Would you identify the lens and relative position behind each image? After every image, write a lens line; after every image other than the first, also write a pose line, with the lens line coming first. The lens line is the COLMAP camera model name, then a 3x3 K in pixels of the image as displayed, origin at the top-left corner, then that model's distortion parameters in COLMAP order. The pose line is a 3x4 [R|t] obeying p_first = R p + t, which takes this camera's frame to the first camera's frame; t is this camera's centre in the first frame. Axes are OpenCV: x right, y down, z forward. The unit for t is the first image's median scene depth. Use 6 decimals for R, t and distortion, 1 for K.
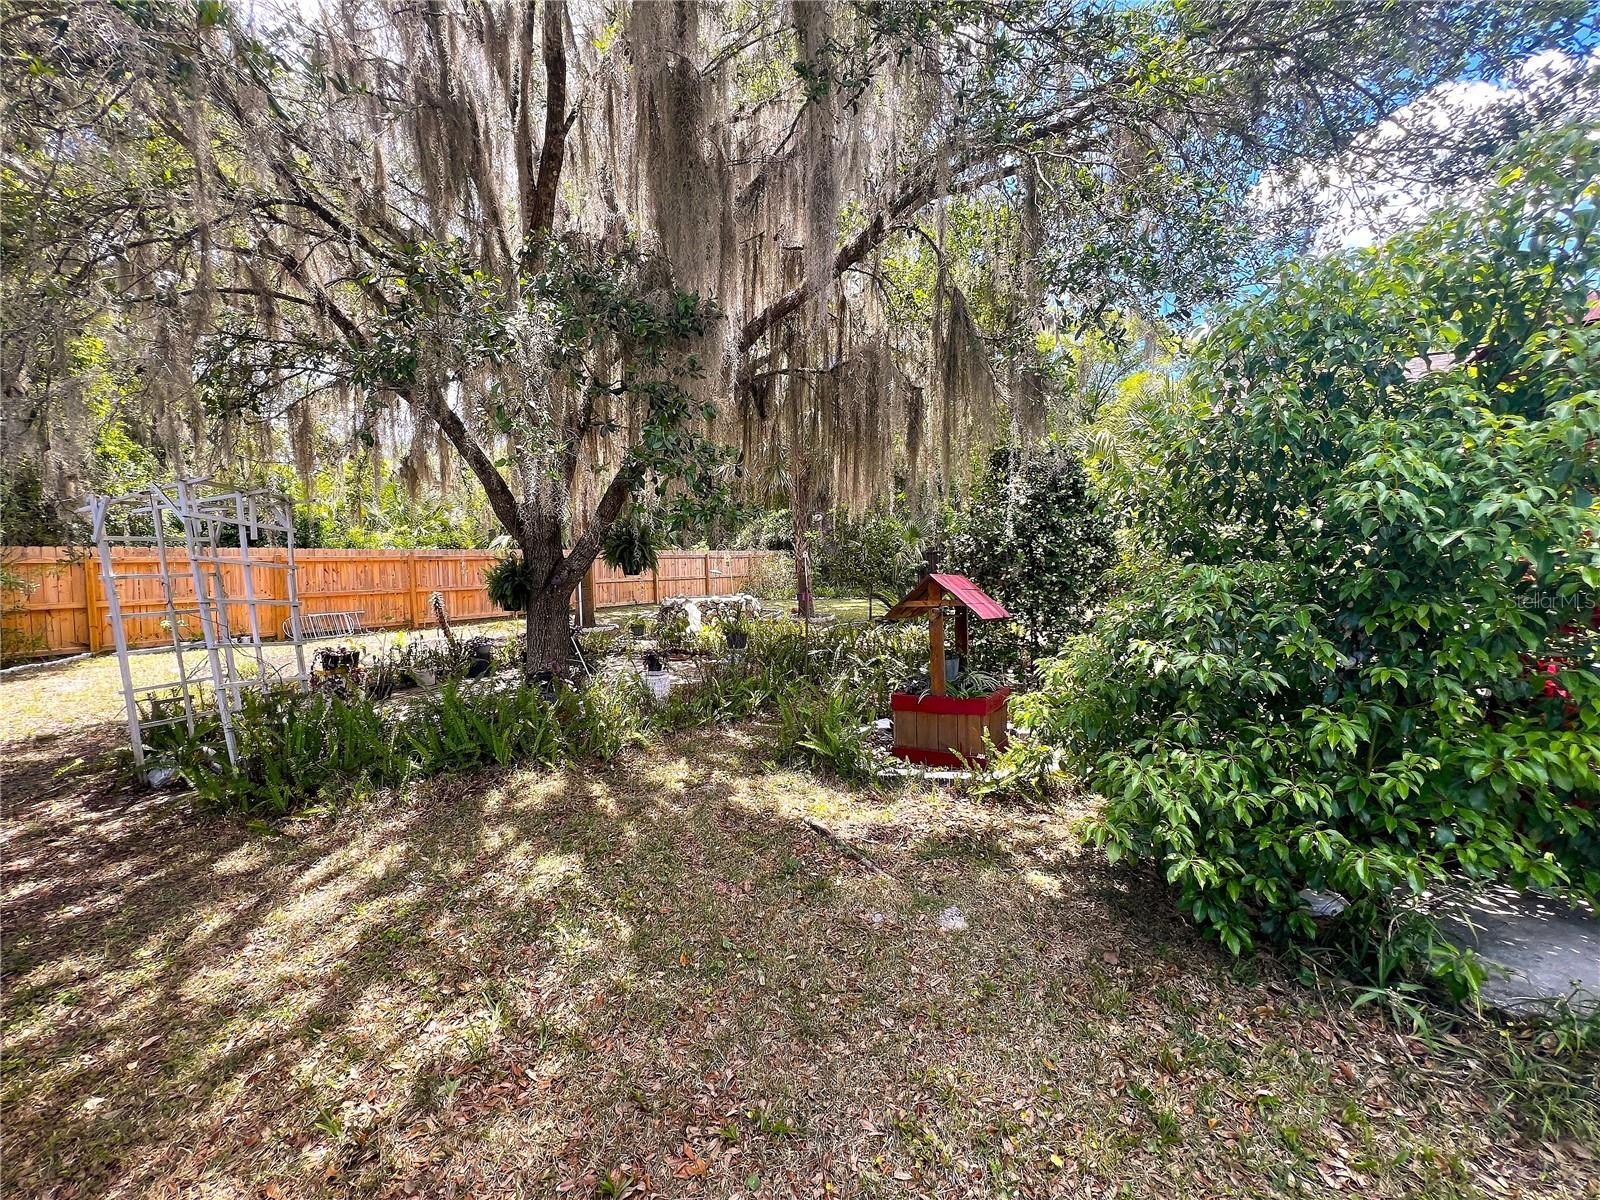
lens RADIAL K [[642.5, 0, 800.0], [0, 642.5, 600.0], [0, 0, 1]] dist [-0.002335, -0.000046]
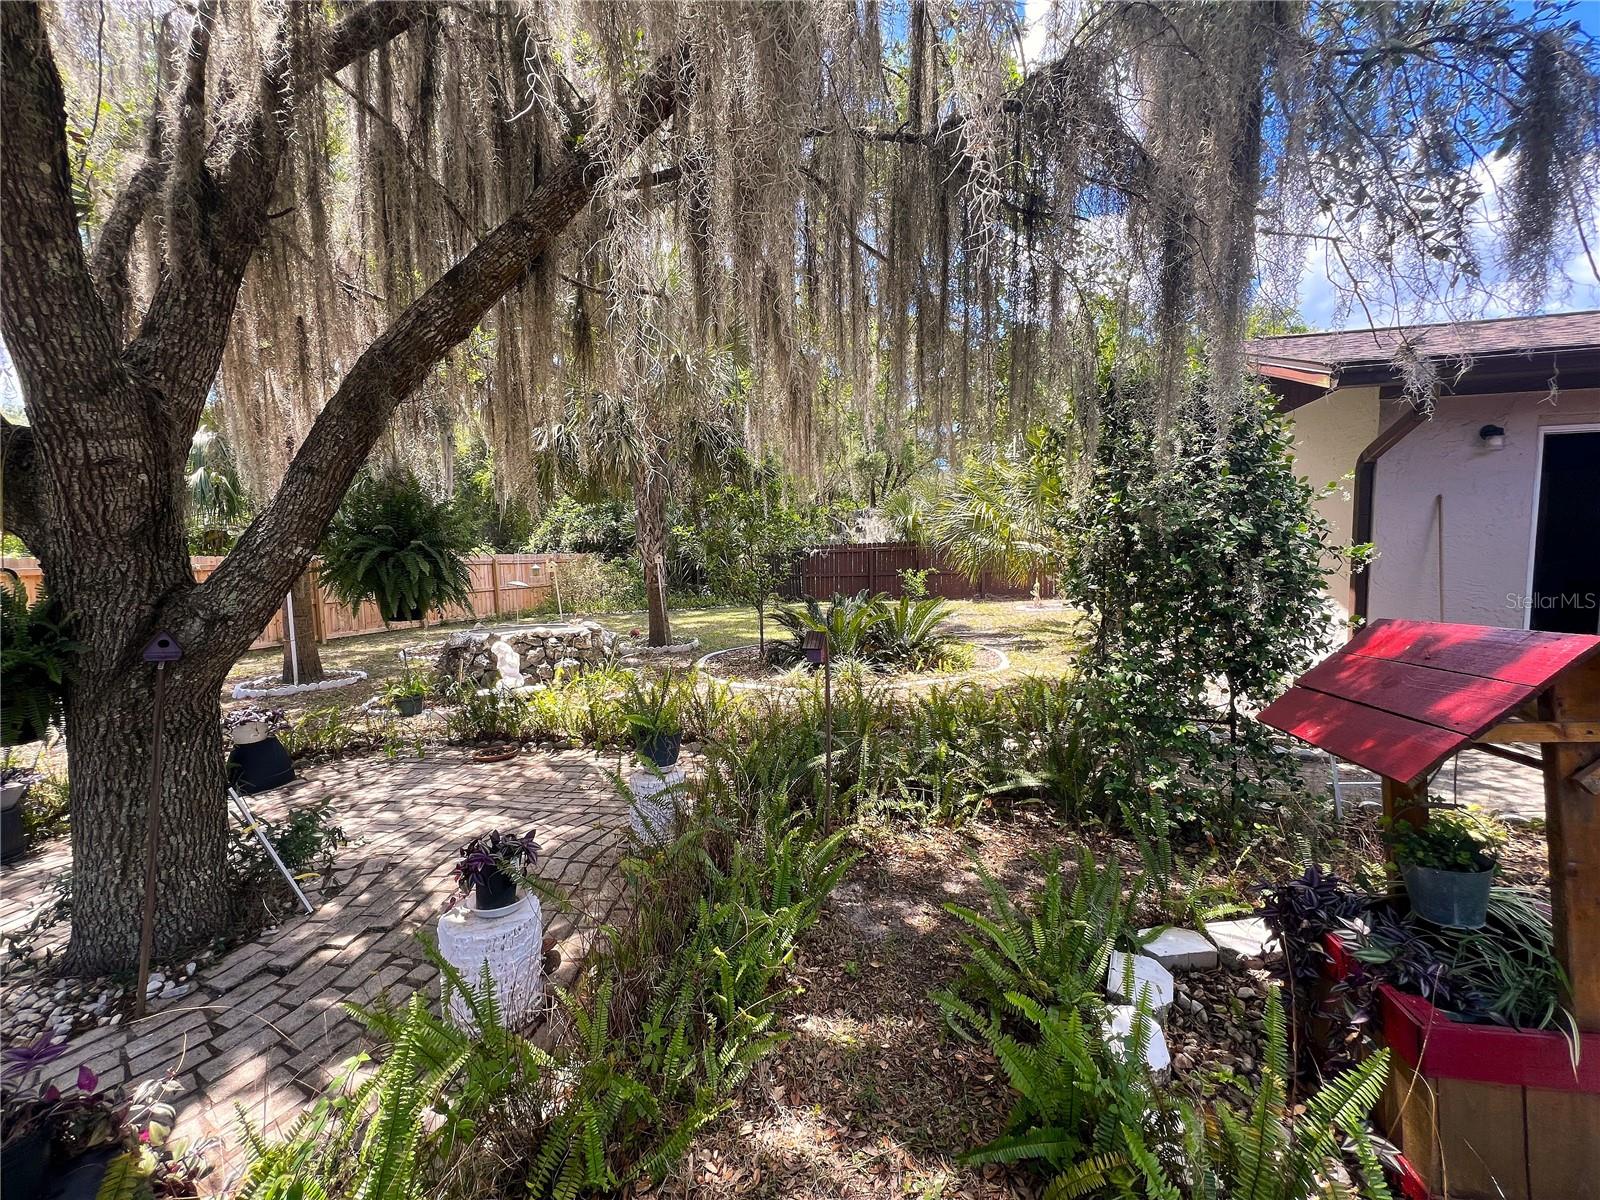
lens RADIAL K [[642.5, 0, 800.0], [0, 642.5, 600.0], [0, 0, 1]] dist [-0.002335, -0.000046]
pose [[0.947339, -0.028388, 0.318973, -0.091509], [0.029599, 0.999561, 0.001052, -0.025825], [-0.318863, 0.008445, 0.947763, 0.318429]]
